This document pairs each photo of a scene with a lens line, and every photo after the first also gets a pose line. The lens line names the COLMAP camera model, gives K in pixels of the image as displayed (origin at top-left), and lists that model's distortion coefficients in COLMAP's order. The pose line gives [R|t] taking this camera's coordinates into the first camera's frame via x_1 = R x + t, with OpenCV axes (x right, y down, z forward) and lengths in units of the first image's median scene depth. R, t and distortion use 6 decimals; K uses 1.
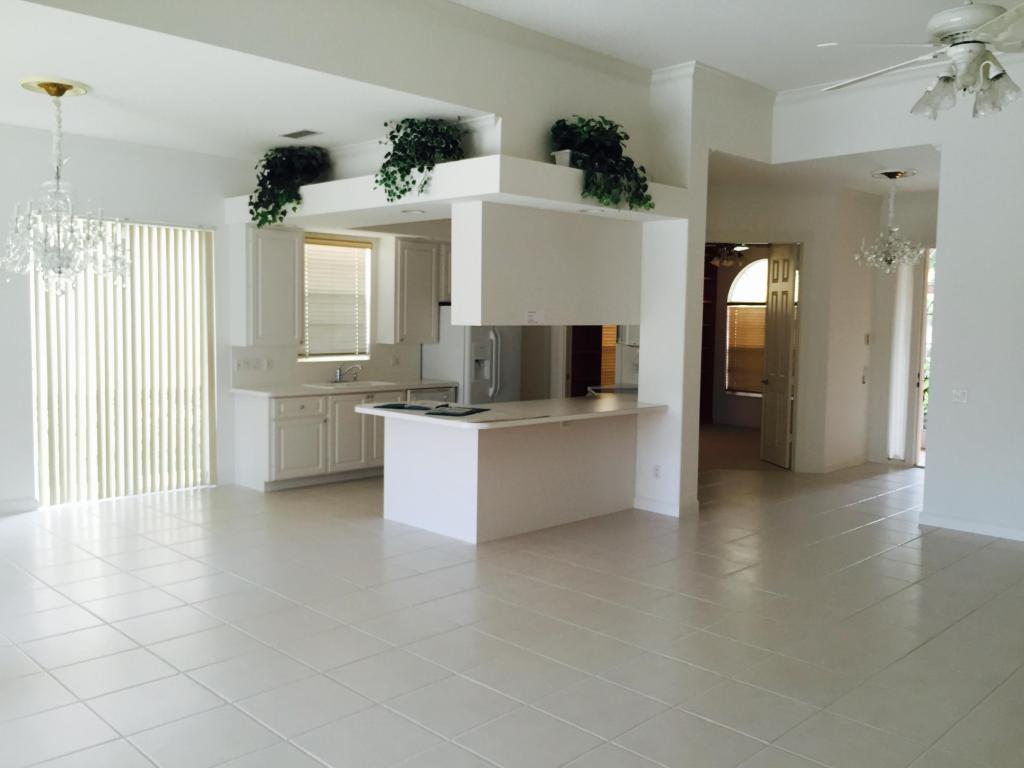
lens RADIAL K [[884.5, 0, 519.1], [0, 884.5, 384.9], [0, 0, 1]] dist [0.085549, -0.126695]
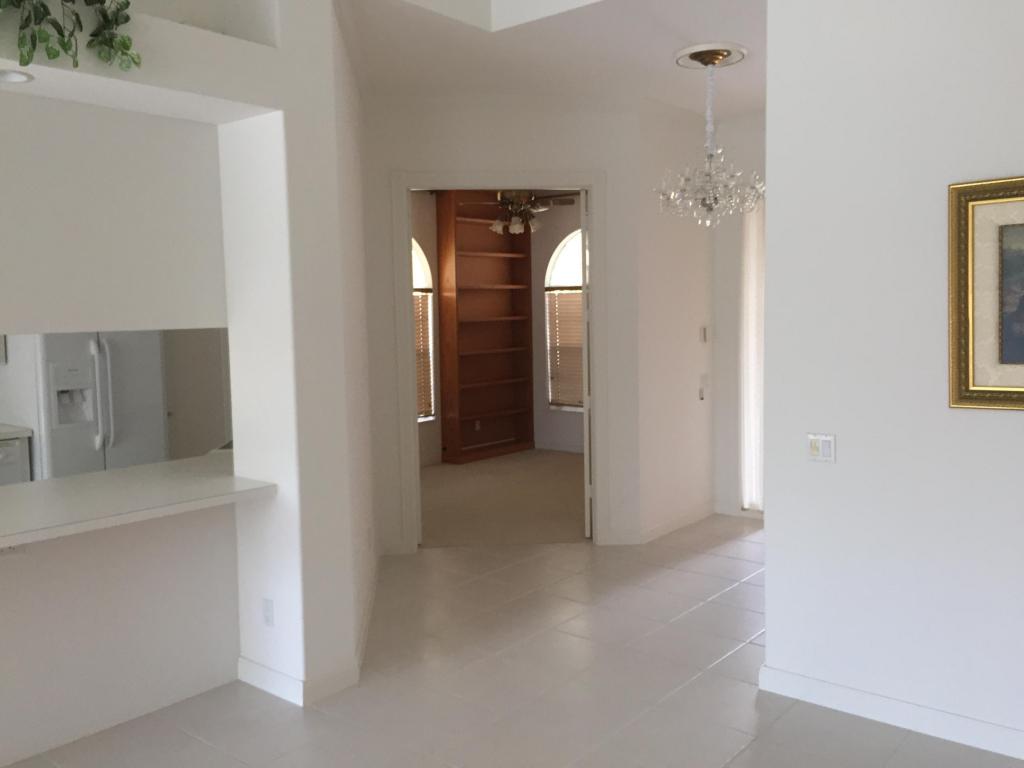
lens RADIAL K [[875.8, 0, 516.5], [0, 875.8, 385.4], [0, 0, 1]] dist [0.074428, -0.112263]
pose [[0.995613, -0.038908, 0.085091, 0.240519], [0.038200, 0.999221, 0.009929, -0.030799], [-0.085411, -0.006635, 0.996324, 0.444943]]
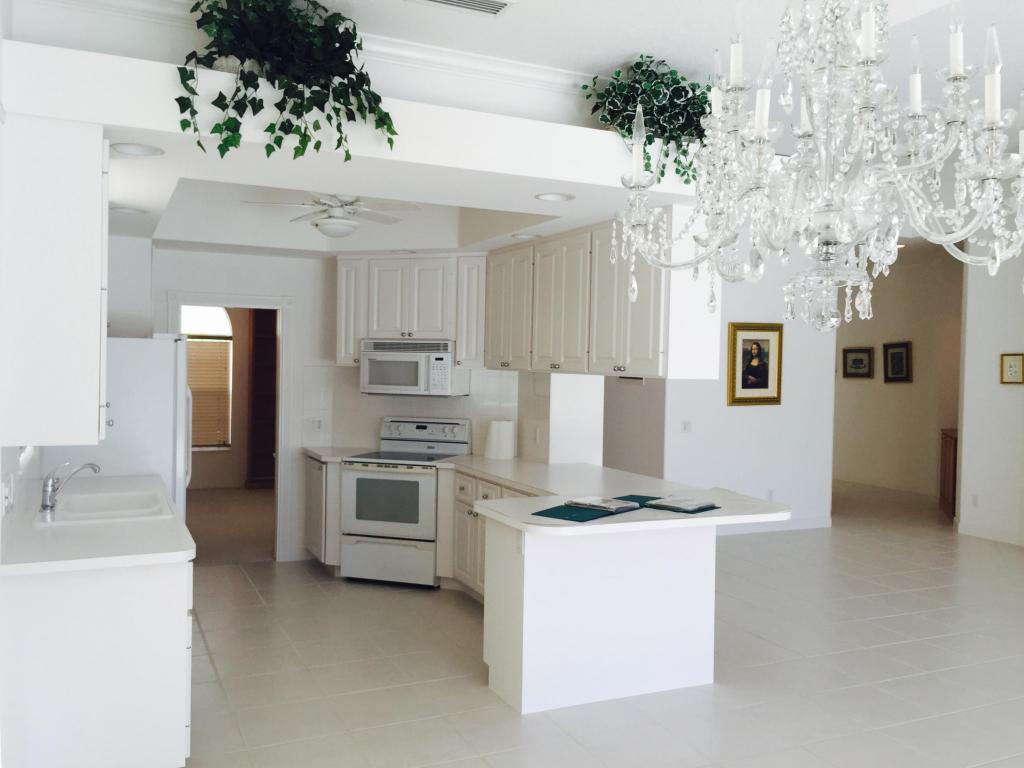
lens RADIAL K [[875.8, 0, 516.5], [0, 875.8, 385.4], [0, 0, 1]] dist [0.074428, -0.112263]
pose [[0.344878, -0.033911, 0.938035, -0.603690], [0.058612, 0.998175, 0.014536, -0.063761], [-0.936816, 0.049967, 0.346237, 0.698998]]
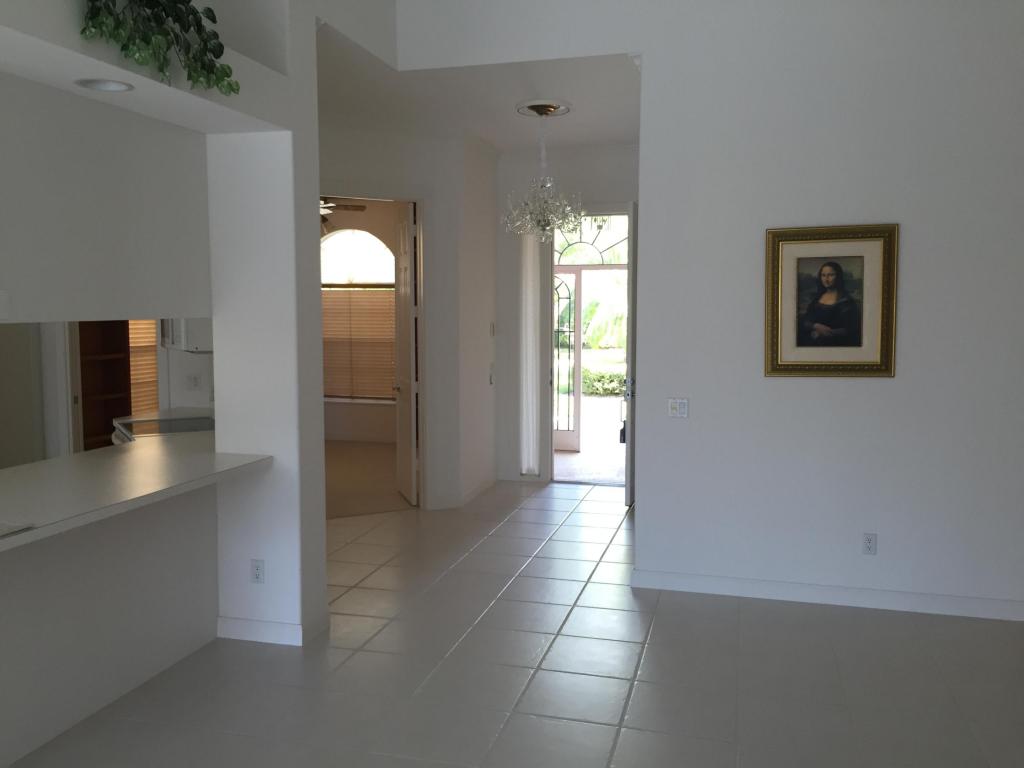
lens RADIAL K [[875.8, 0, 516.5], [0, 875.8, 385.4], [0, 0, 1]] dist [0.074428, -0.112263]
pose [[0.868401, -0.058472, 0.492403, 0.023532], [0.049746, 0.998286, 0.030813, -0.030187], [-0.493361, -0.002263, 0.869822, 0.386630]]
